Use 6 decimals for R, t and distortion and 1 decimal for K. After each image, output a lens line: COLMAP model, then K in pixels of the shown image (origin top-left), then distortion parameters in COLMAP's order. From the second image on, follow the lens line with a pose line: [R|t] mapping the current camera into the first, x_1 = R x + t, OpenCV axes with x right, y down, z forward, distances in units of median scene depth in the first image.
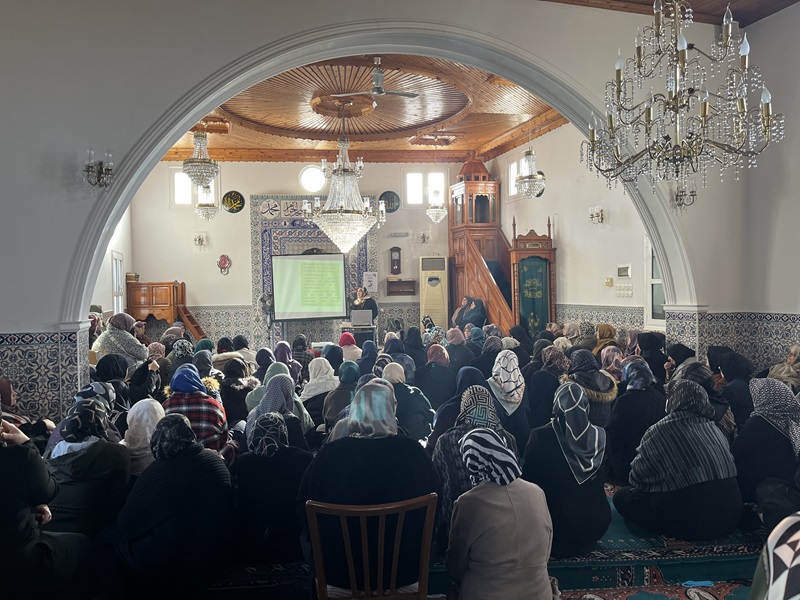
lens RADIAL K [[610.3, 0, 400.9], [0, 610.3, 297.5], [0, 0, 1]] dist [0.064639, -0.094688]
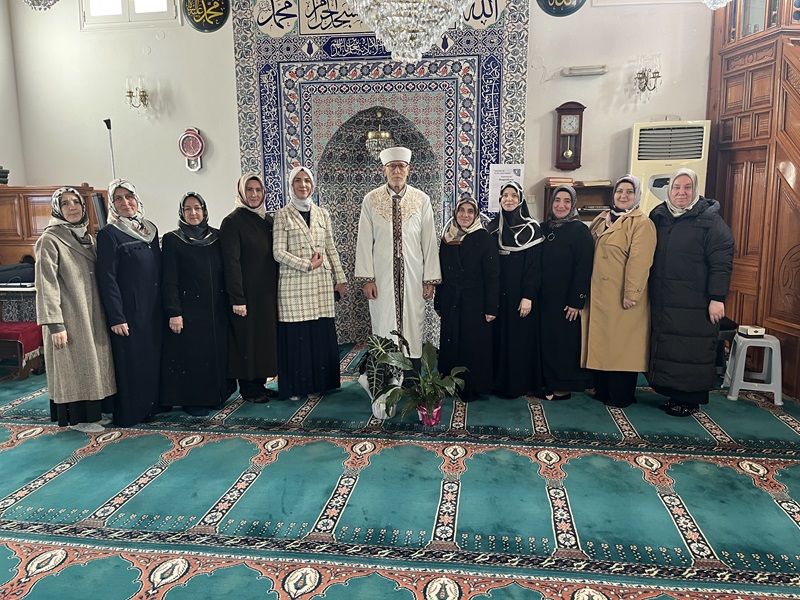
lens RADIAL K [[610.3, 0, 395.8], [0, 610.3, 304.7], [0, 0, 1]] dist [0.064639, -0.094688]
pose [[0.976391, 0.044639, -0.211348, -0.033160], [-0.010167, 0.986827, 0.161456, -0.014811], [0.215772, -0.155496, 0.963983, 0.593261]]
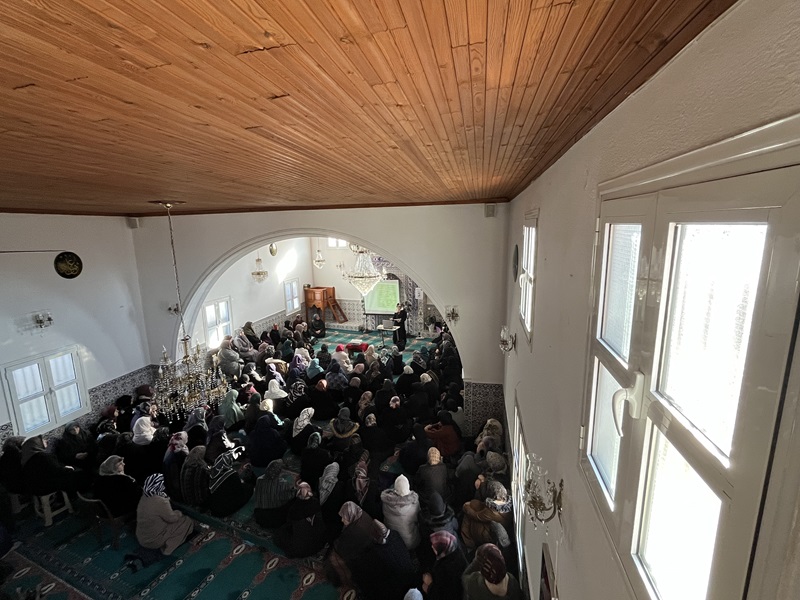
lens RADIAL K [[387.6, 0, 398.1], [0, 387.6, 301.5], [0, 0, 1]] dist [-0.005875, -0.001567]
pose [[0.879689, 0.082130, -0.468404, 0.435418], [0.000525, 0.984805, 0.173663, -0.205027], [0.475549, -0.153015, 0.866279, 0.016813]]
